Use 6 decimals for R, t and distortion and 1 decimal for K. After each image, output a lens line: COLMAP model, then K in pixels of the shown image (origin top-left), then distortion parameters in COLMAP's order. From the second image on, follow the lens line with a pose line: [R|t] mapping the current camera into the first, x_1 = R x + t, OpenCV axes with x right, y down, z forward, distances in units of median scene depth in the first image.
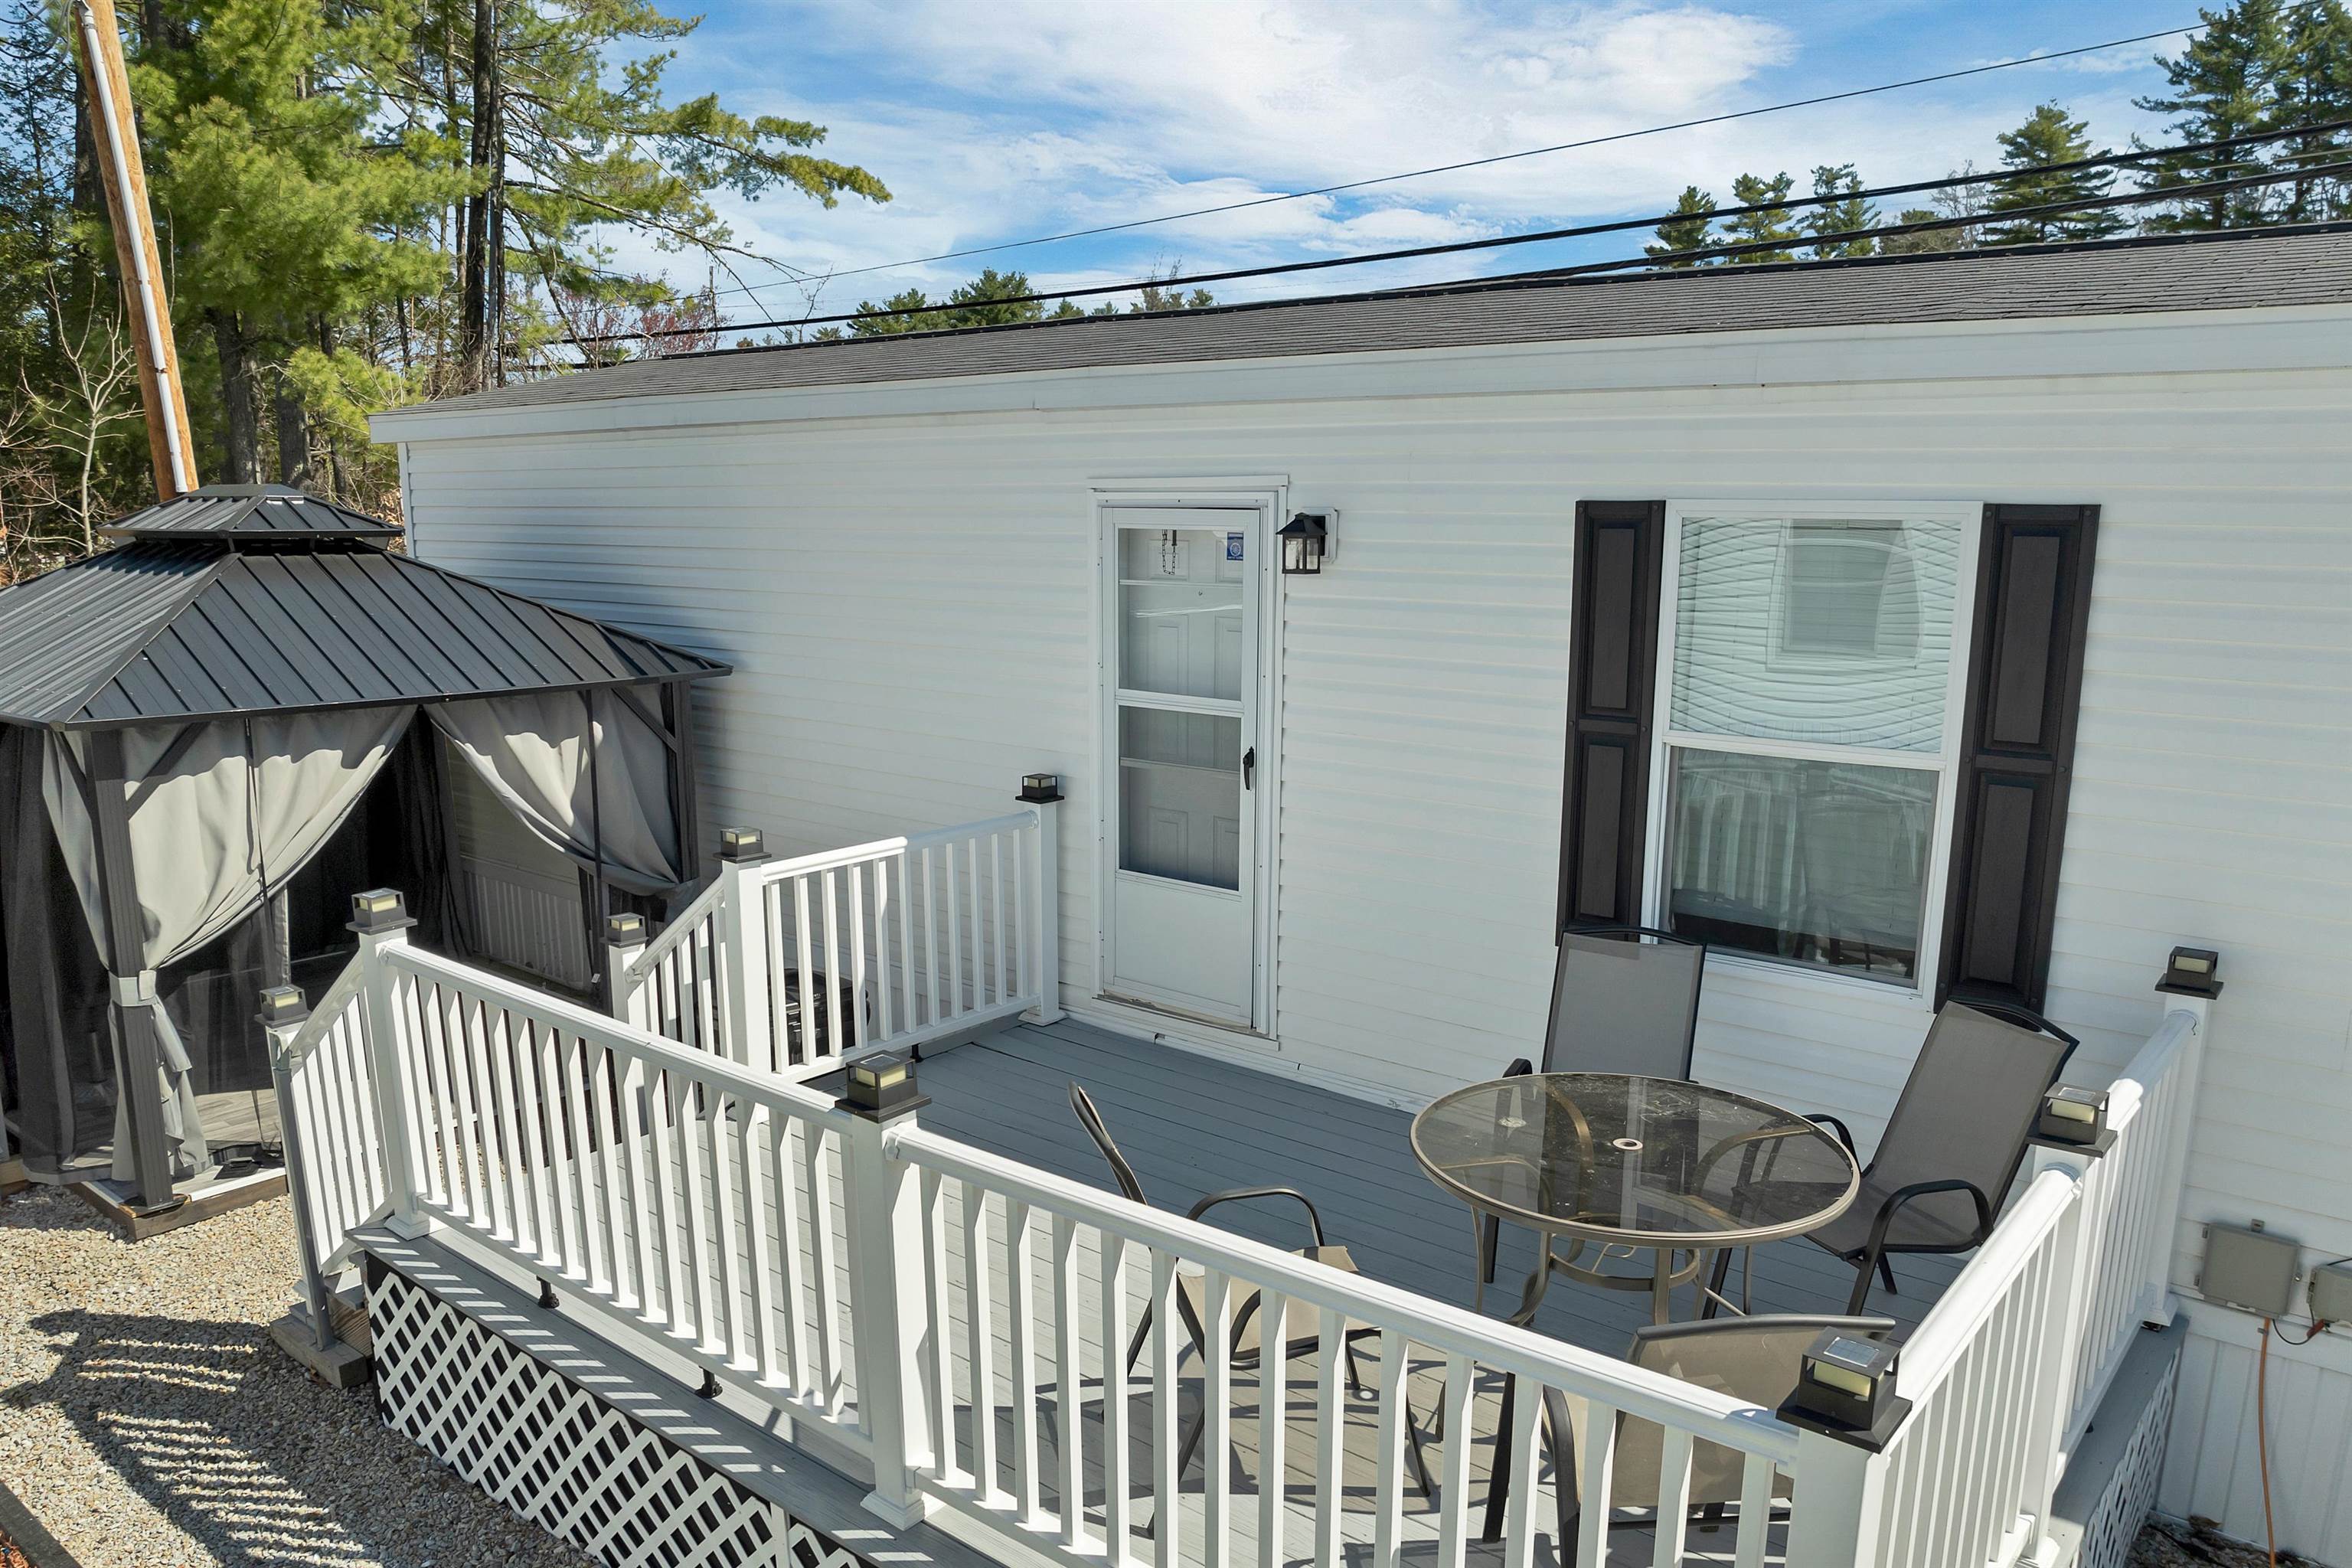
lens RADIAL K [[1702.6, 0, 1178.6], [0, 1702.6, 885.7], [0, 0, 1]] dist [-0.044794, 0.014529]
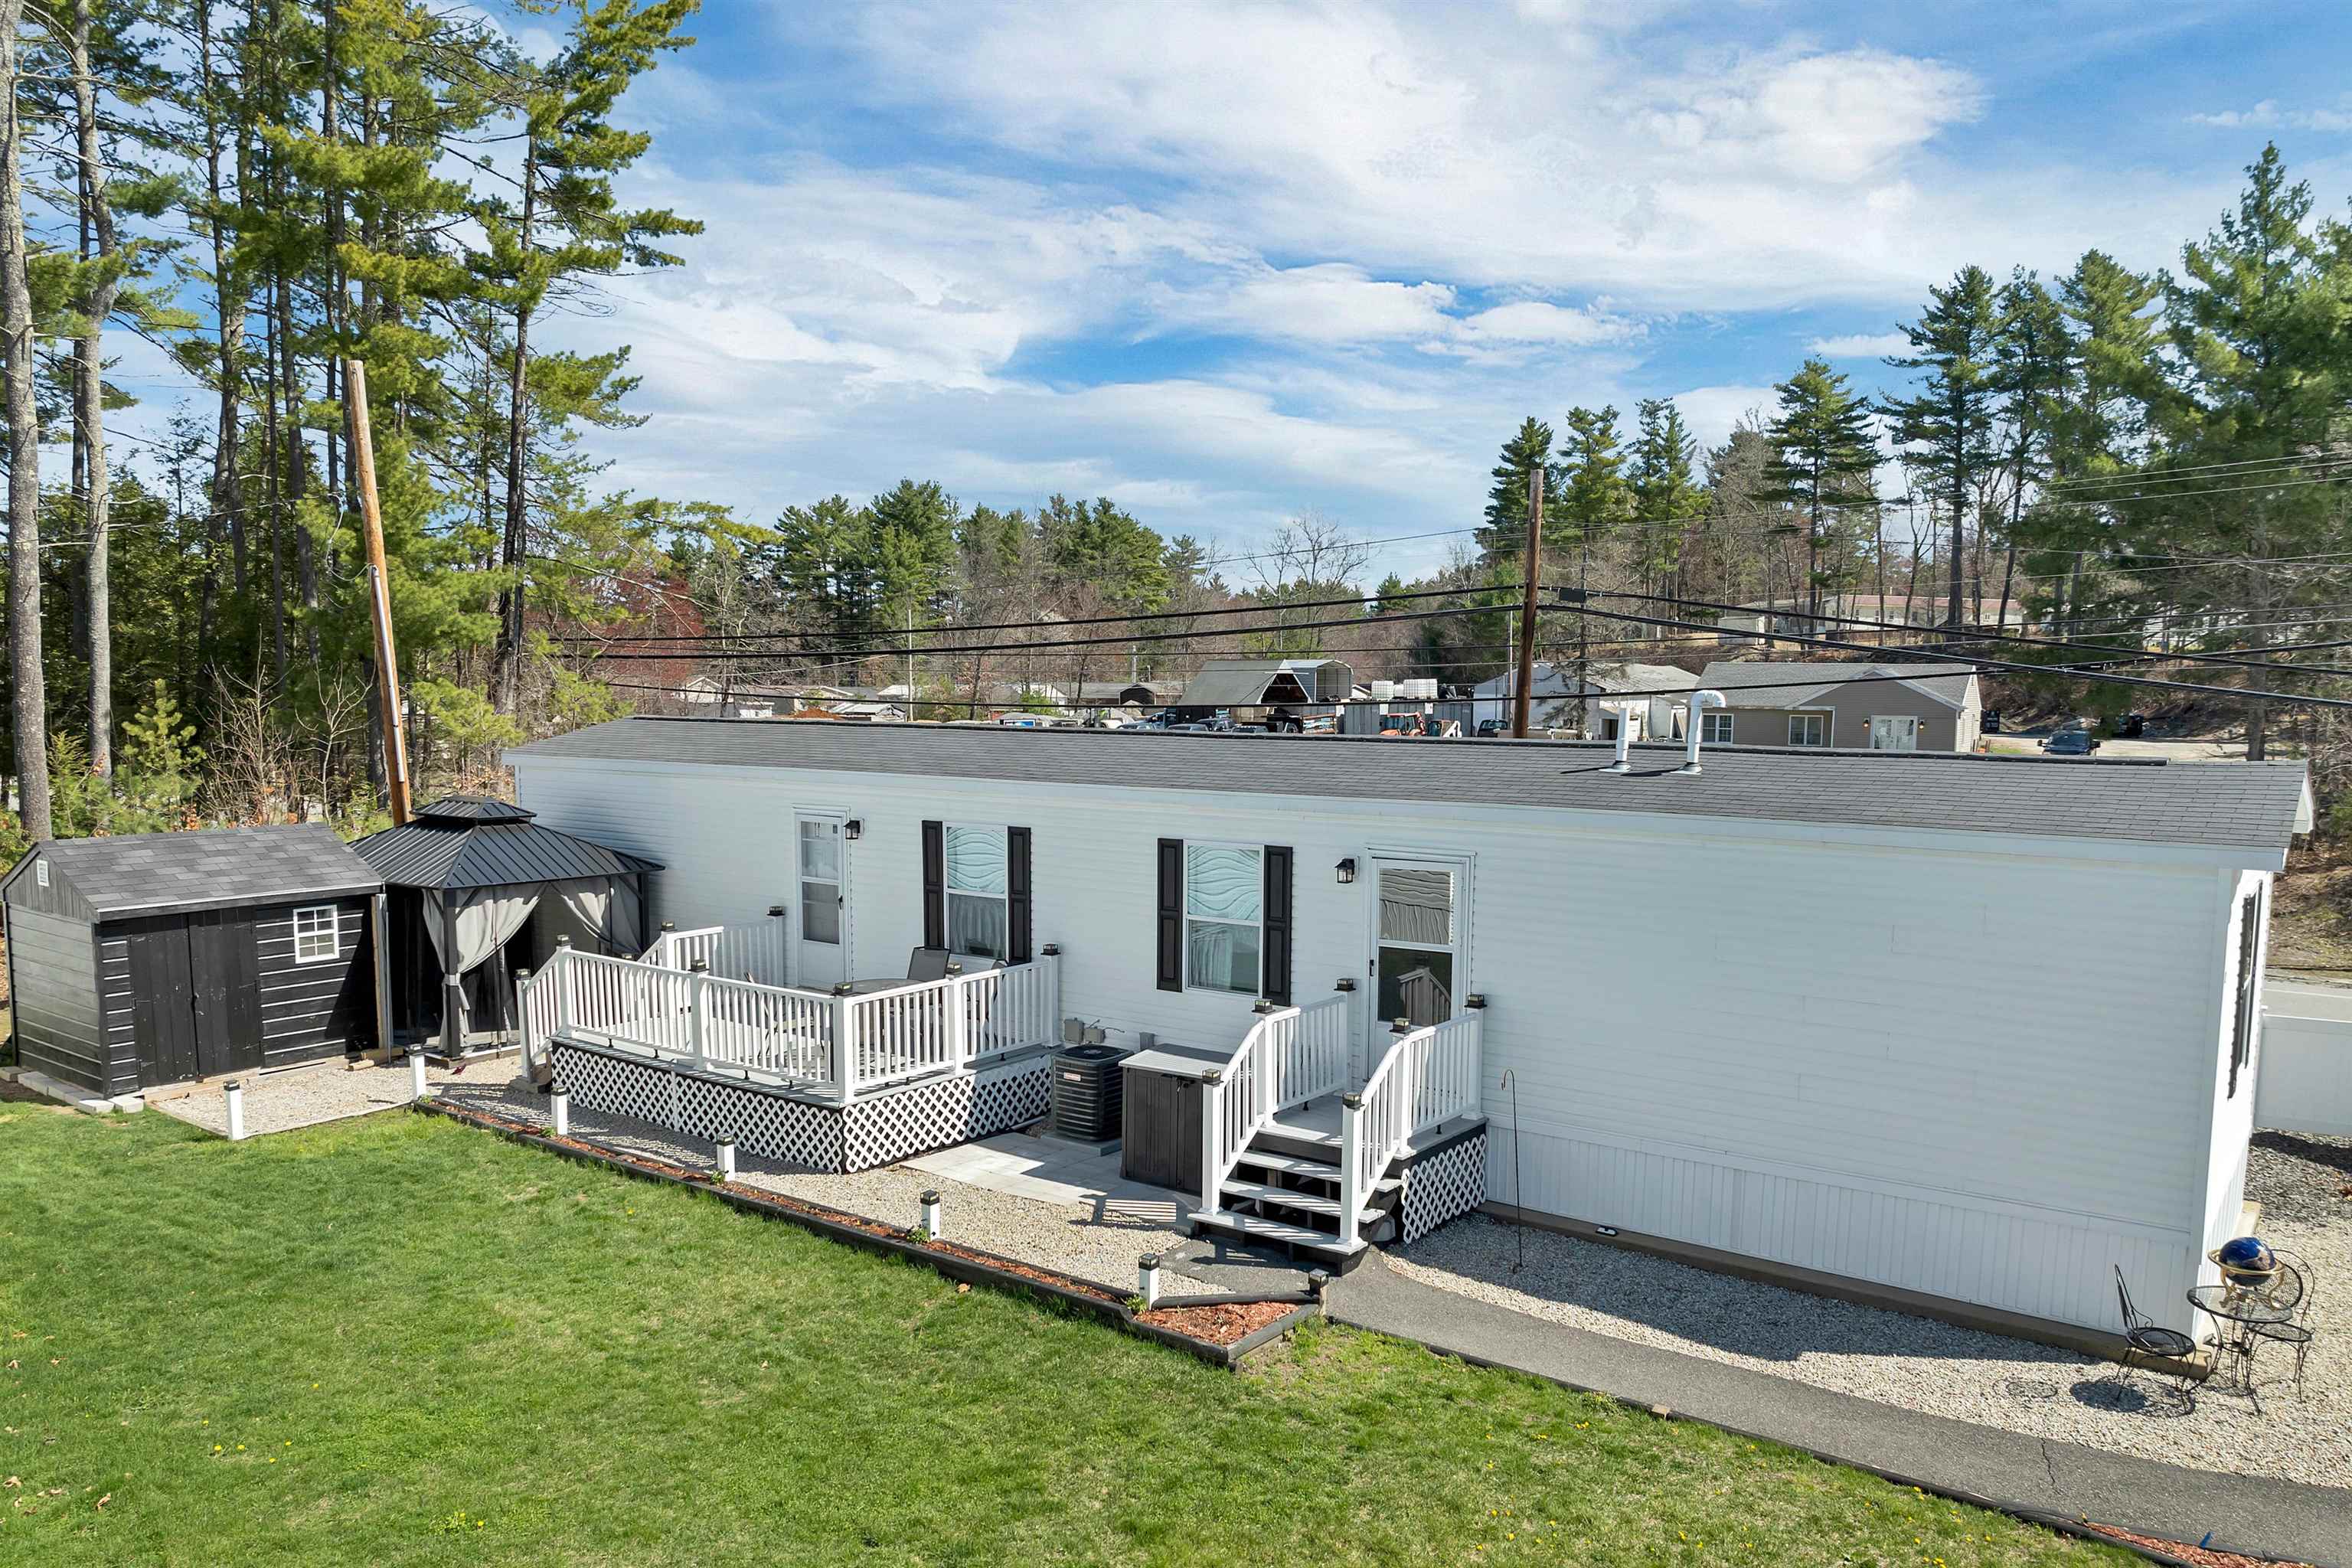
lens RADIAL K [[1702.6, 0, 1181.9], [0, 1702.6, 876.5], [0, 0, 1]] dist [-0.044794, 0.014529]
pose [[0.999022, -0.004548, 0.043987, 0.390672], [0.009226, 0.994244, -0.106745, 0.160865], [-0.043249, 0.107046, 0.993313, -1.526068]]
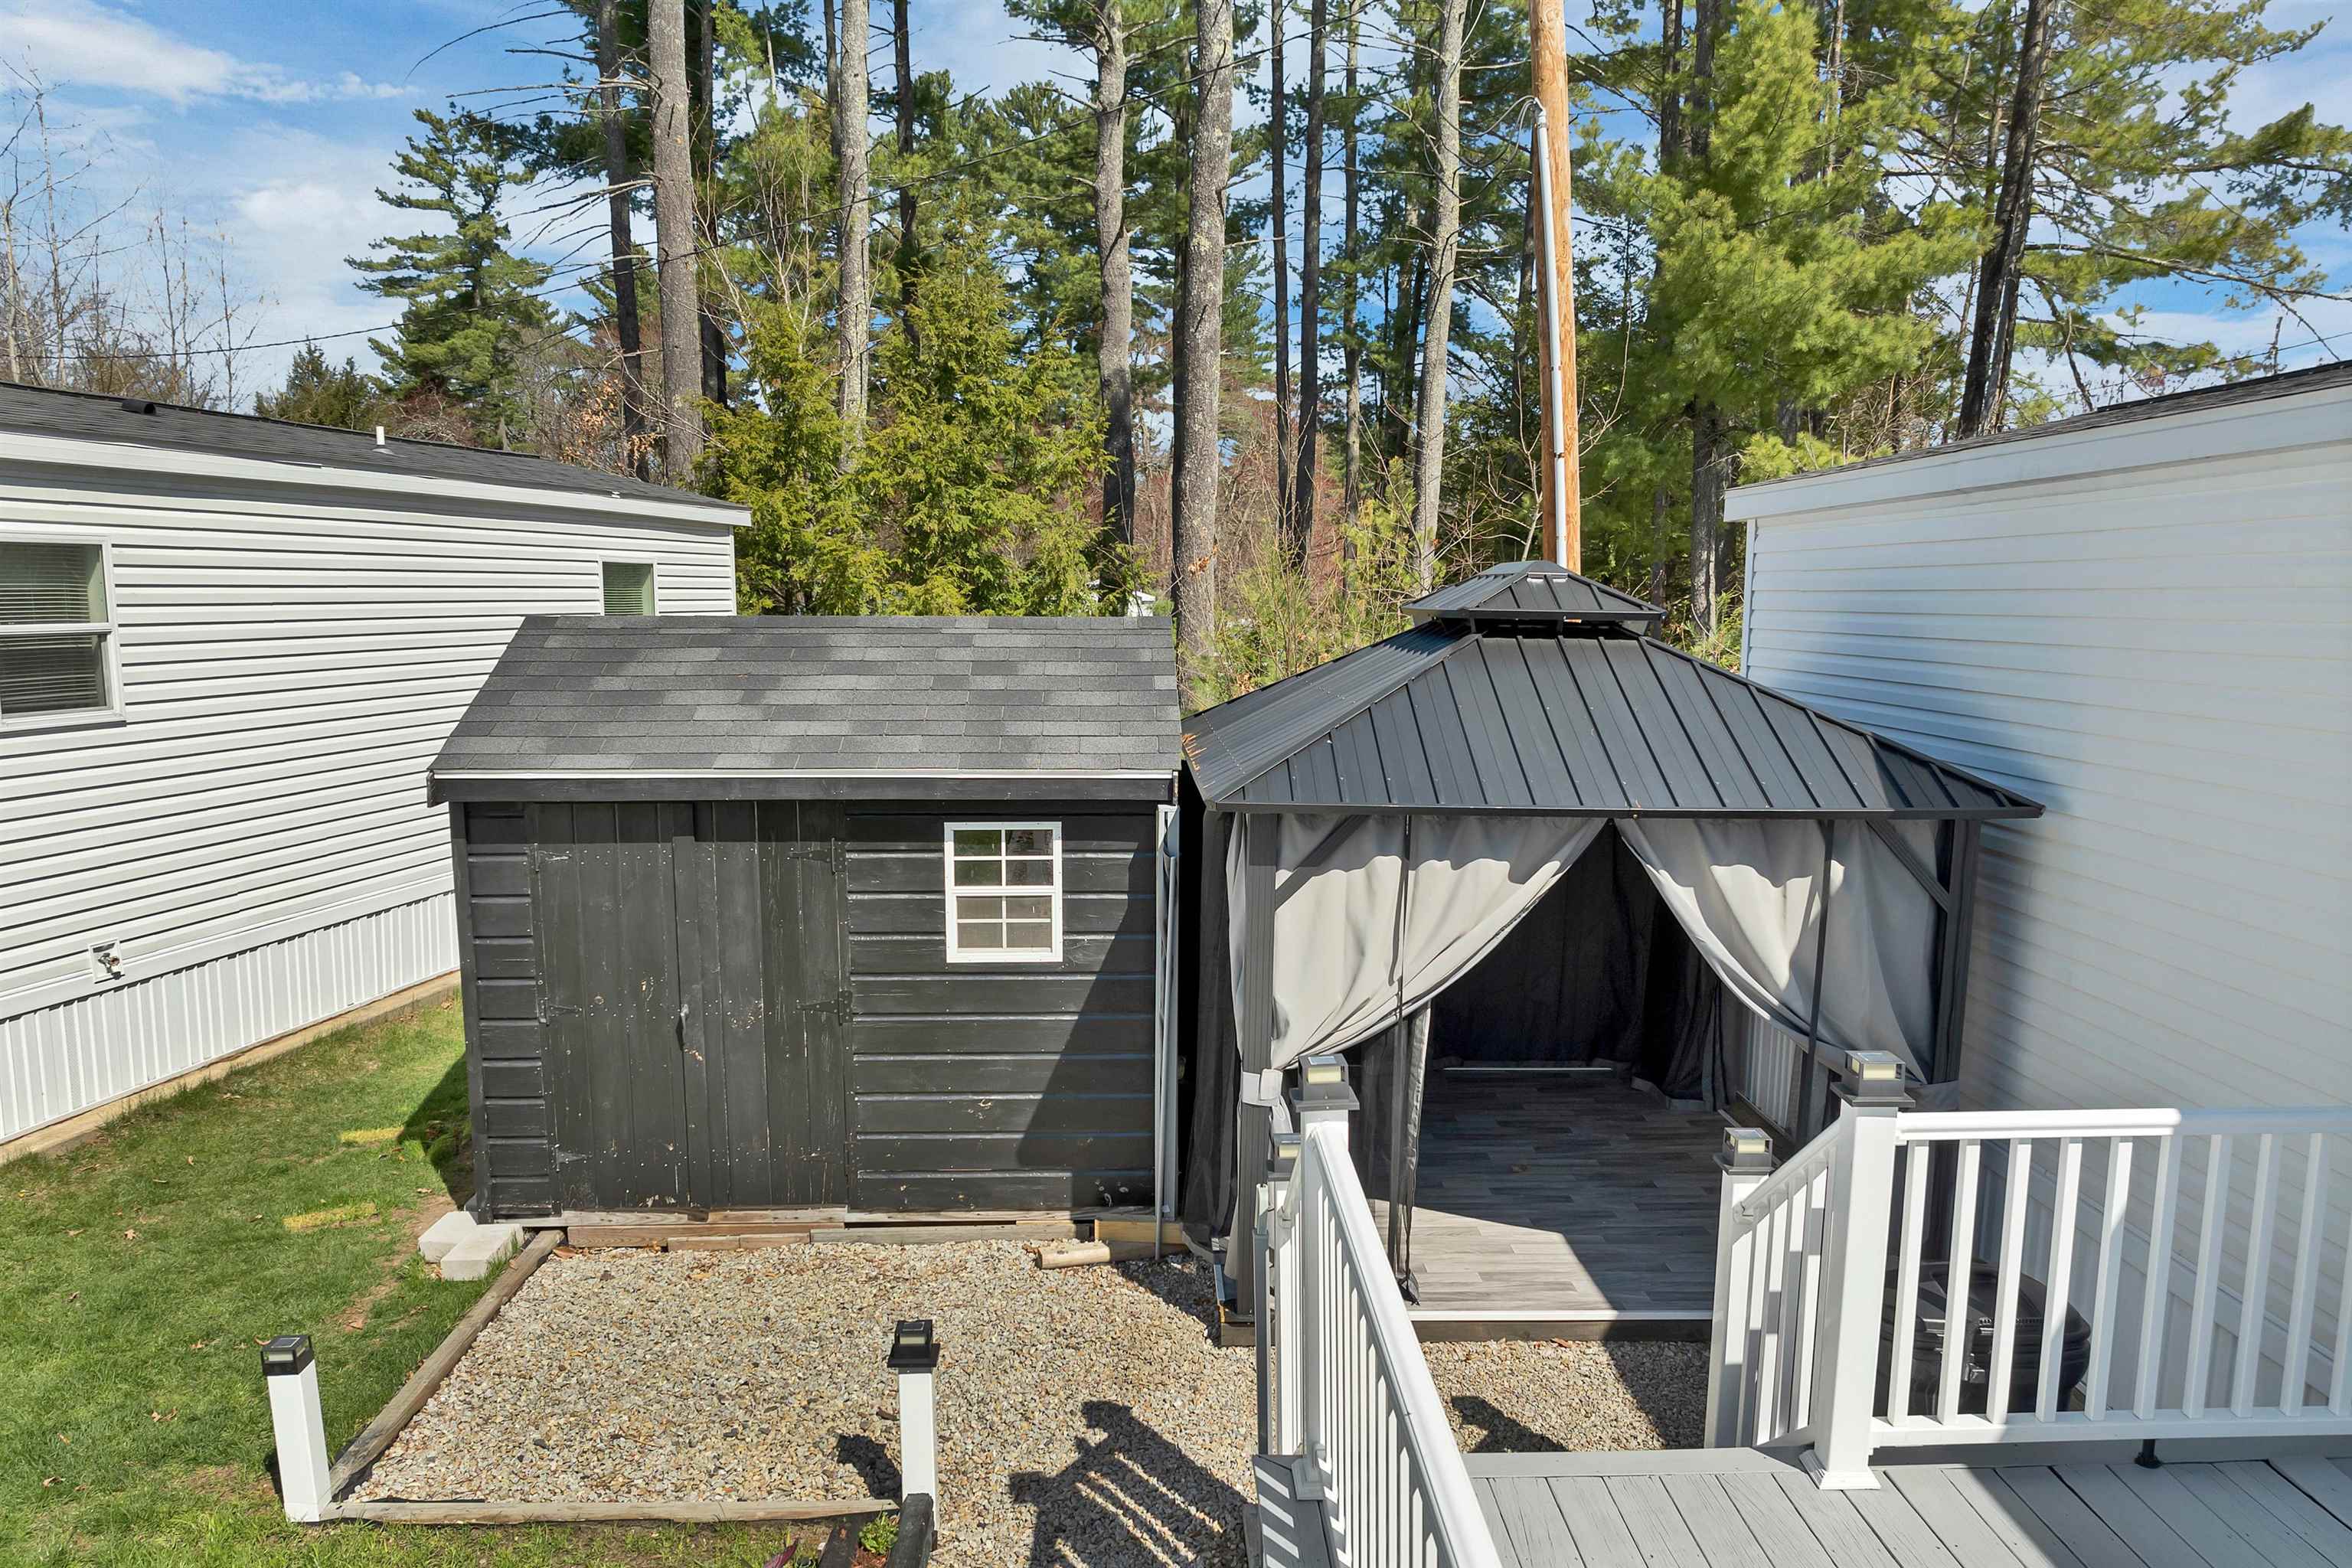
lens RADIAL K [[1702.6, 0, 1171.4], [0, 1702.6, 878.9], [0, 0, 1]] dist [-0.044794, 0.014529]
pose [[0.654190, 0.121989, -0.746428, 0.034534], [-0.166906, 0.985861, 0.014839, -0.046297], [0.737684, 0.114876, 0.665301, 0.244292]]
